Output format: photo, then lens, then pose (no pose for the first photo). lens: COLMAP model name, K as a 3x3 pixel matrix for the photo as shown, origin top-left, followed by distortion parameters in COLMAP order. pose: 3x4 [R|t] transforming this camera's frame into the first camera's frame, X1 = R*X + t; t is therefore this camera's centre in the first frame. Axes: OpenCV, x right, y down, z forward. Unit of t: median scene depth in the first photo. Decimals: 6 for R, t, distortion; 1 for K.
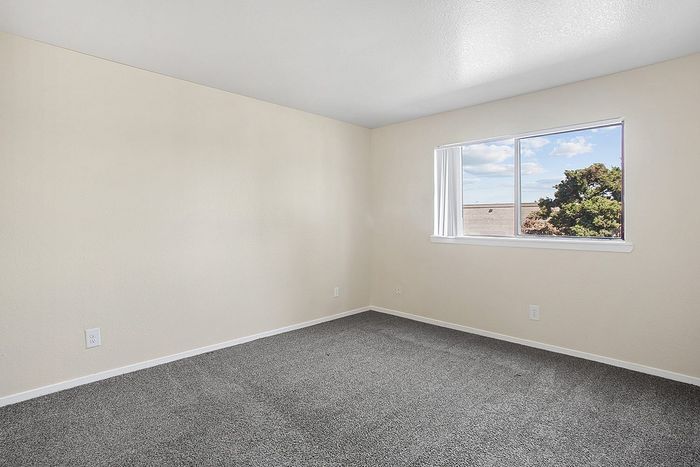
lens RADIAL K [[354.6, 0, 346.6], [0, 354.6, 227.8], [0, 0, 1]] dist [-0.065997, 0.035312]
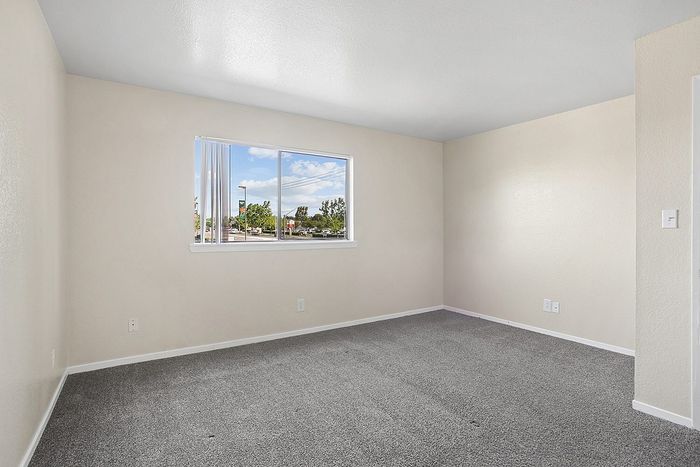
lens RADIAL K [[354.6, 0, 346.6], [0, 354.6, 227.8], [0, 0, 1]] dist [-0.065997, 0.035312]
pose [[0.210881, -0.005349, 0.977497, -0.605700], [0.021175, 0.999775, 0.000903, -0.013775], [-0.977282, 0.020508, 0.210947, 0.613740]]
